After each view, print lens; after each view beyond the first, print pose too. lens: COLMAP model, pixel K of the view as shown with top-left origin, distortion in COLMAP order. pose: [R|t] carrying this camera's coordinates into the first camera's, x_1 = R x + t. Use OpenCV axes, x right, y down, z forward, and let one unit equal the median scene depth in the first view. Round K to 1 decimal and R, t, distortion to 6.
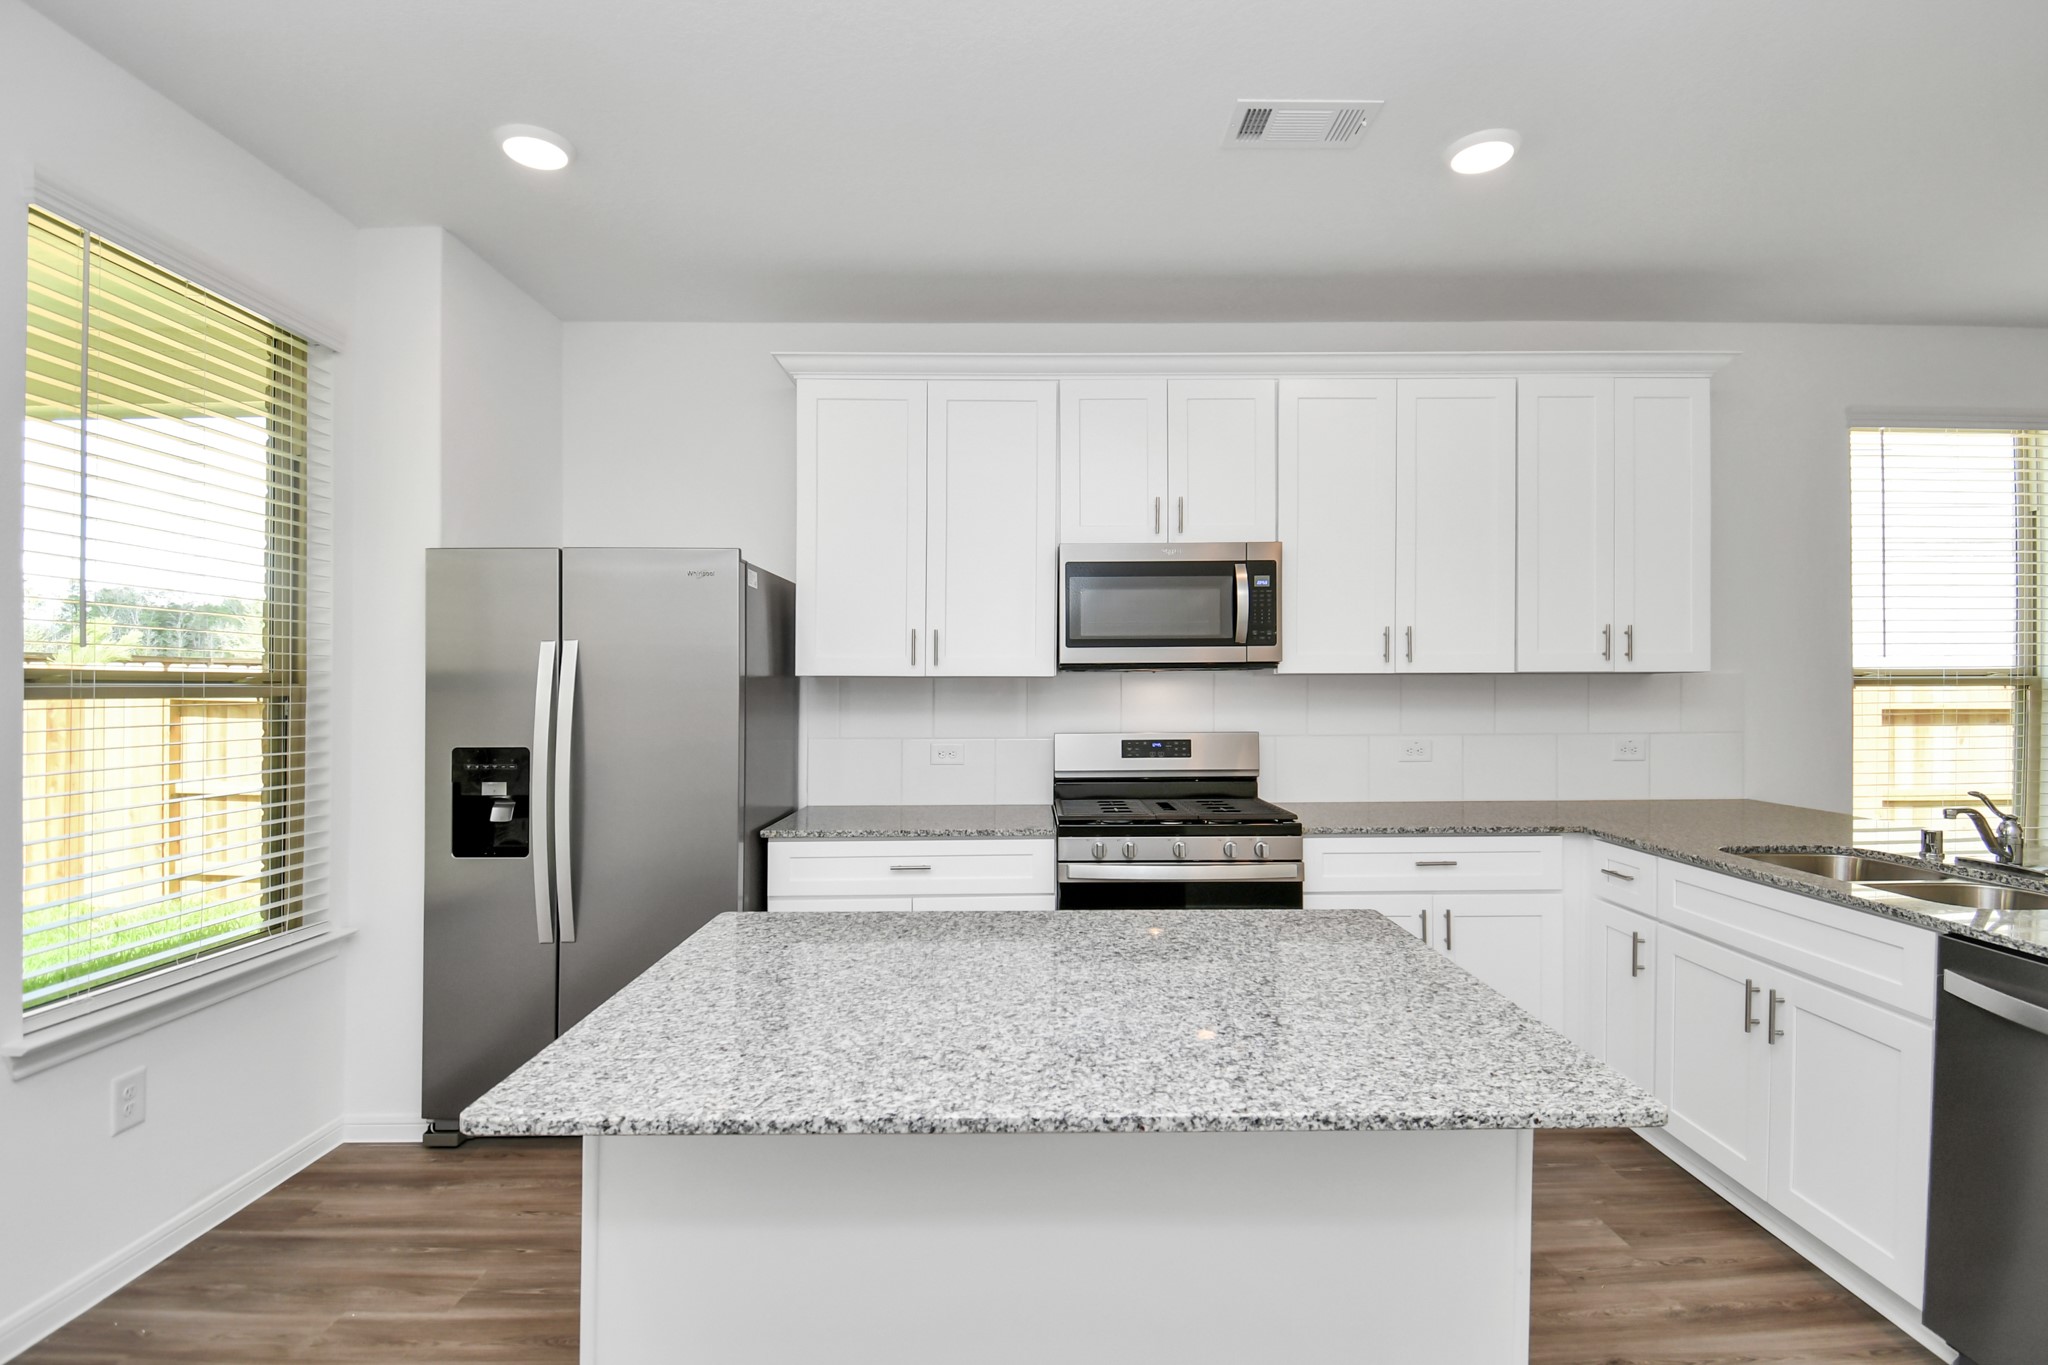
lens RADIAL K [[887.4, 0, 1015.2], [0, 887.4, 675.6], [0, 0, 1]] dist [0.019563, -0.020947]
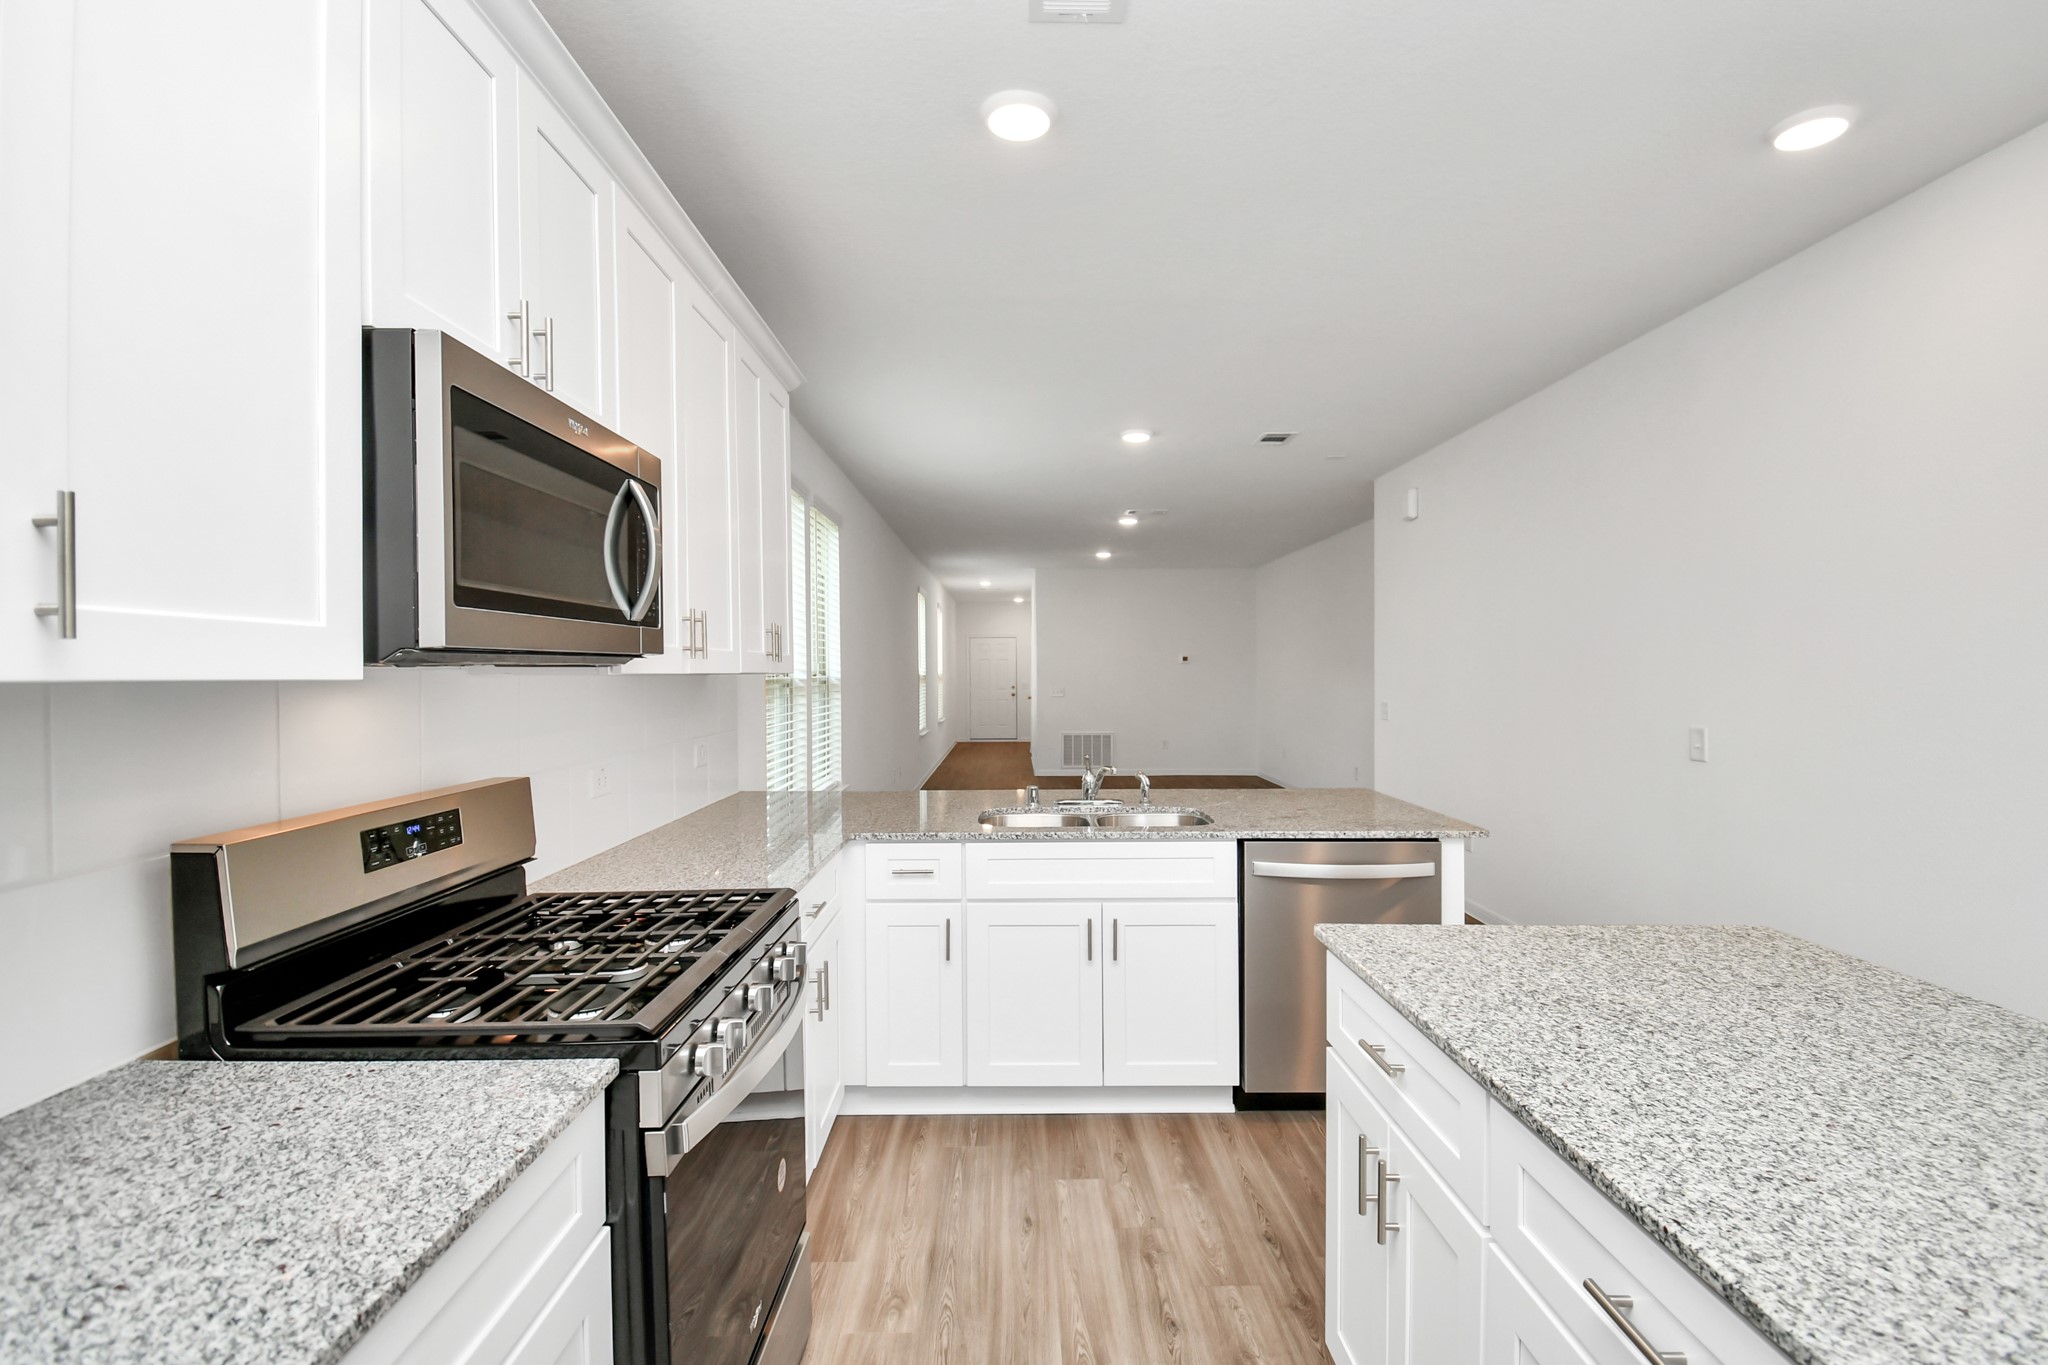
lens RADIAL K [[934.7, 0, 1001.6], [0, 934.7, 670.9], [0, 0, 1]] dist [-0.006482, -0.005123]
pose [[0.026669, 0.004548, 0.999634, -0.355417], [-0.000210, 0.999990, -0.004545, -0.002681], [-0.999644, -0.000089, 0.026670, 0.772278]]
